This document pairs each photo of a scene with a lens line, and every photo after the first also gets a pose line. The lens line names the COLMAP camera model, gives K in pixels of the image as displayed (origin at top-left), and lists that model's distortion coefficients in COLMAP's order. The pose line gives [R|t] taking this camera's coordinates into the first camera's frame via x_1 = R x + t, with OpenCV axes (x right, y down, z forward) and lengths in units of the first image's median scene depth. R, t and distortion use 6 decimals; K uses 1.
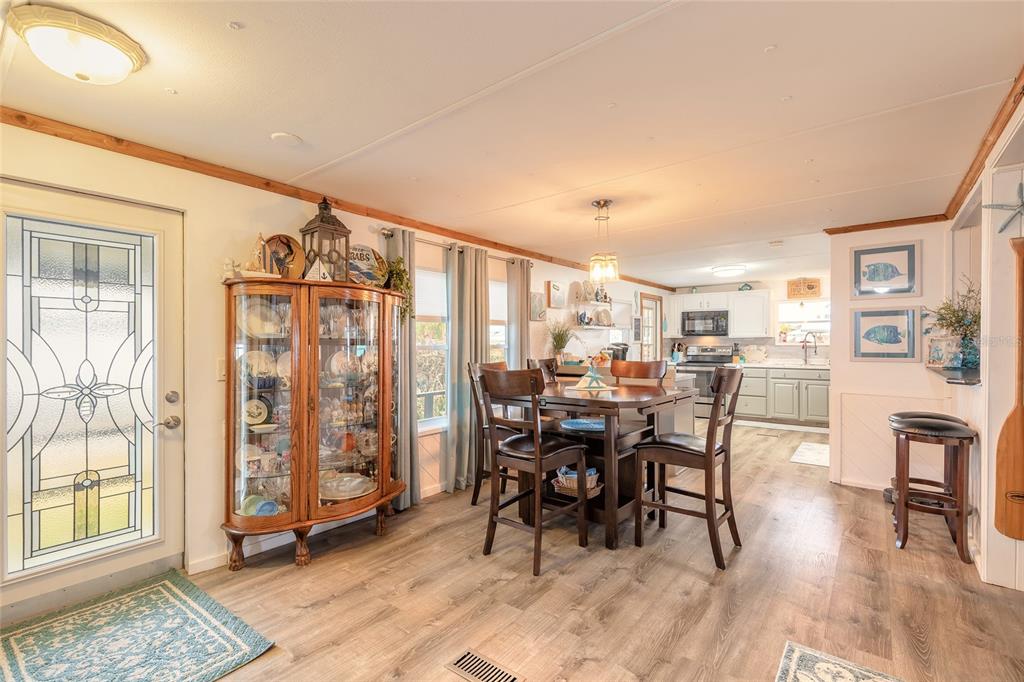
lens RADIAL K [[461.3, 0, 504.4], [0, 461.3, 342.4], [0, 0, 1]] dist [0.005456, -0.001095]
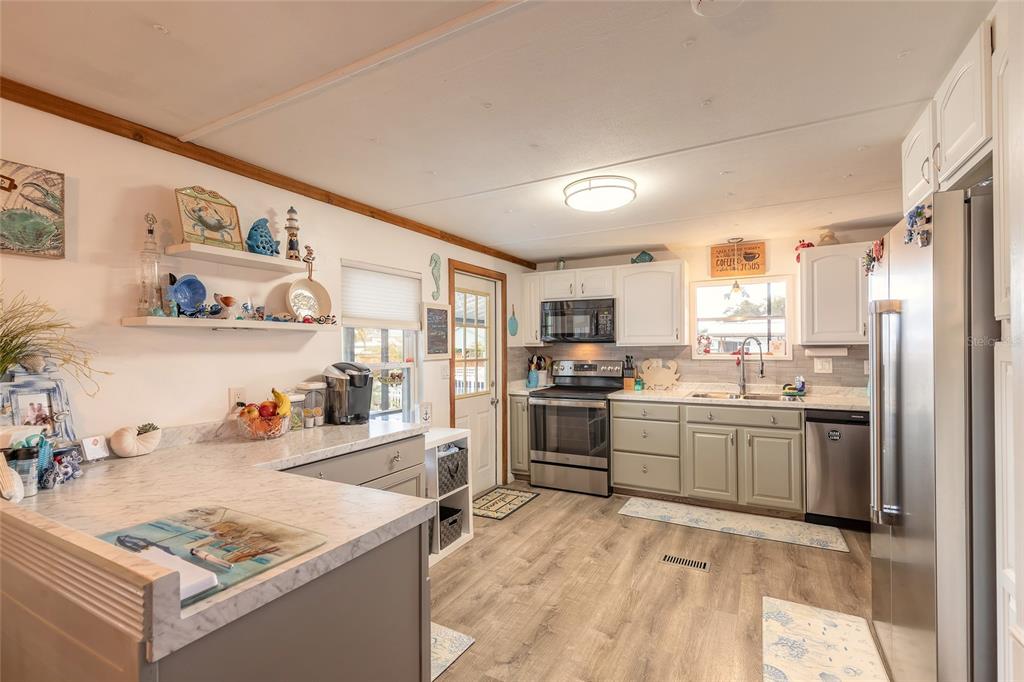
lens RADIAL K [[461.3, 0, 508.5], [0, 461.3, 343.5], [0, 0, 1]] dist [0.005456, -0.001095]
pose [[0.984785, -0.004326, 0.173723, 0.272704], [0.005731, 0.999955, -0.007587, -0.010685], [-0.173683, 0.008467, 0.984765, 0.493550]]
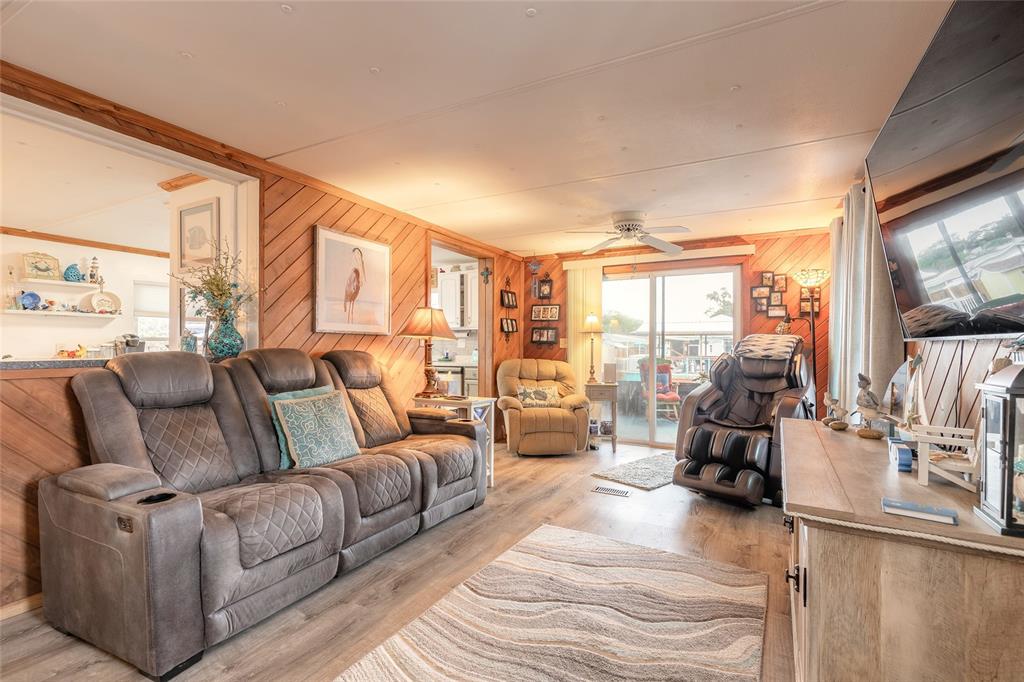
lens RADIAL K [[461.3, 0, 514.2], [0, 461.3, 342.2], [0, 0, 1]] dist [0.005456, -0.001095]
pose [[0.986125, 0.004021, 0.165956, 0.668786], [-0.003650, 0.999990, -0.002541, 0.012722], [-0.165964, 0.001900, 0.986130, 0.077284]]
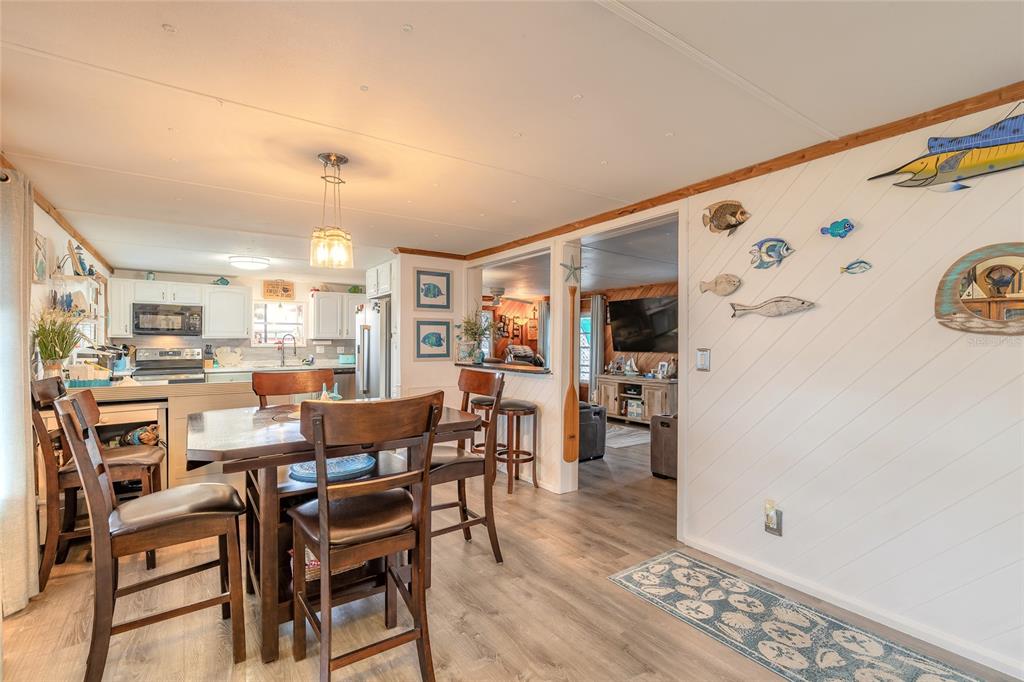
lens RADIAL K [[461.3, 0, 508.3], [0, 461.3, 345.4], [0, 0, 1]] dist [0.005456, -0.001095]
pose [[0.274885, -0.004567, 0.961466, -0.188376], [-0.004554, 0.999971, 0.006052, -0.005055], [-0.961466, -0.006042, 0.274856, 0.239681]]
